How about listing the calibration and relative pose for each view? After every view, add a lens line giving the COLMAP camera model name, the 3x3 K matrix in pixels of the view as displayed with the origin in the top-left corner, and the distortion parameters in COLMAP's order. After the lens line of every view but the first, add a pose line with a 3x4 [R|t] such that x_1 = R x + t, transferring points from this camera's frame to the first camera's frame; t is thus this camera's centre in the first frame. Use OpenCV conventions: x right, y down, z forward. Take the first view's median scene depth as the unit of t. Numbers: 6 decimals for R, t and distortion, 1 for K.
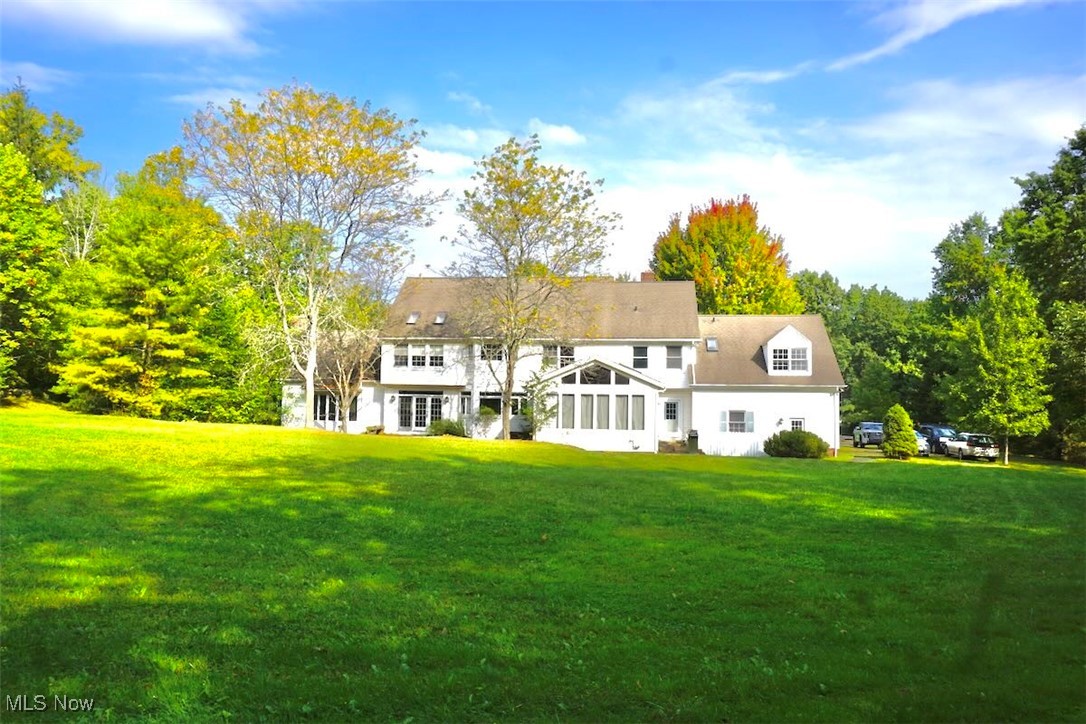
lens RADIAL K [[730.4, 0, 543.0], [0, 730.4, 362.0], [0, 0, 1]] dist [-0.006198, 0.000292]
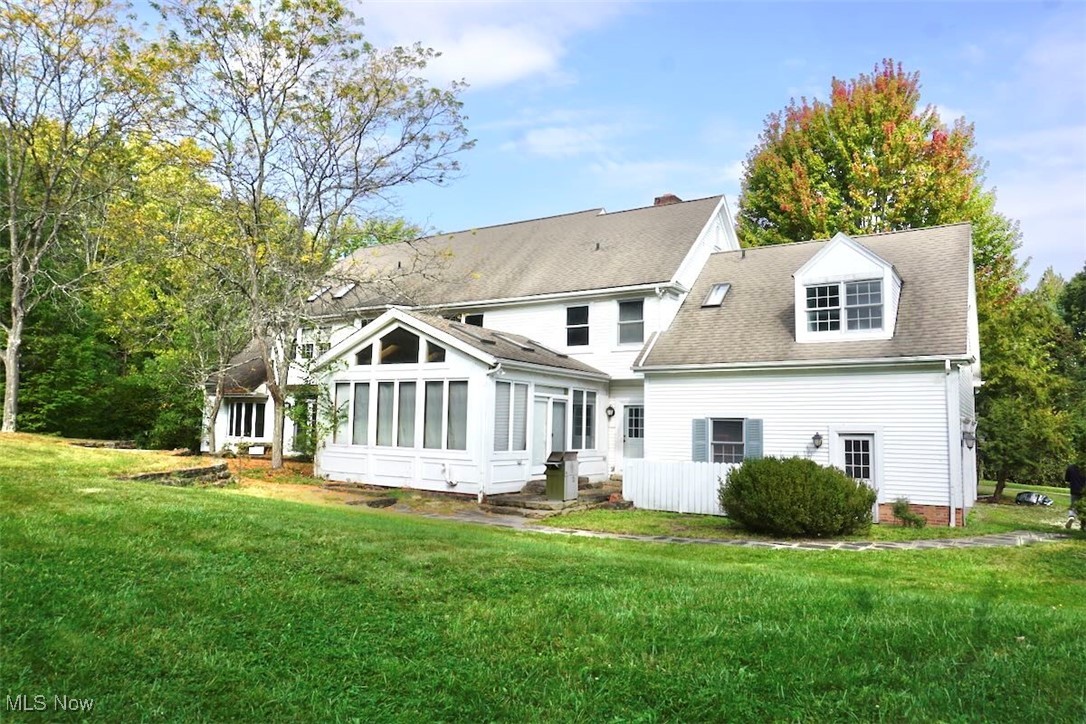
lens RADIAL K [[730.4, 0, 543.0], [0, 730.4, 362.0], [0, 0, 1]] dist [-0.006198, 0.000292]
pose [[0.904118, -0.033865, -0.425939, 0.342501], [0.008057, 0.998028, -0.062247, 0.055181], [0.427207, 0.052847, 0.902608, 0.480361]]
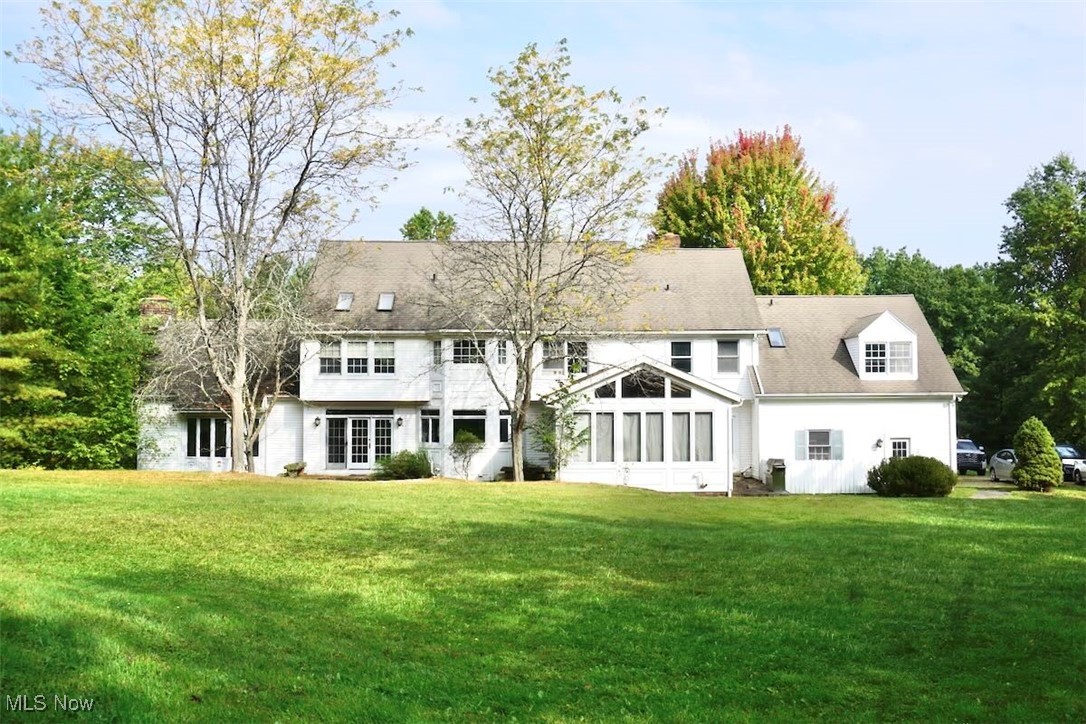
lens RADIAL K [[1049.4, 0, 543.0], [0, 1049.4, 362.0], [0, 0, 1]] dist [0.045271, -0.001617]
pose [[0.988624, -0.012840, 0.149856, -0.150782], [0.011360, 0.999878, 0.010723, -0.013713], [-0.149976, -0.008899, 0.988650, 0.011606]]
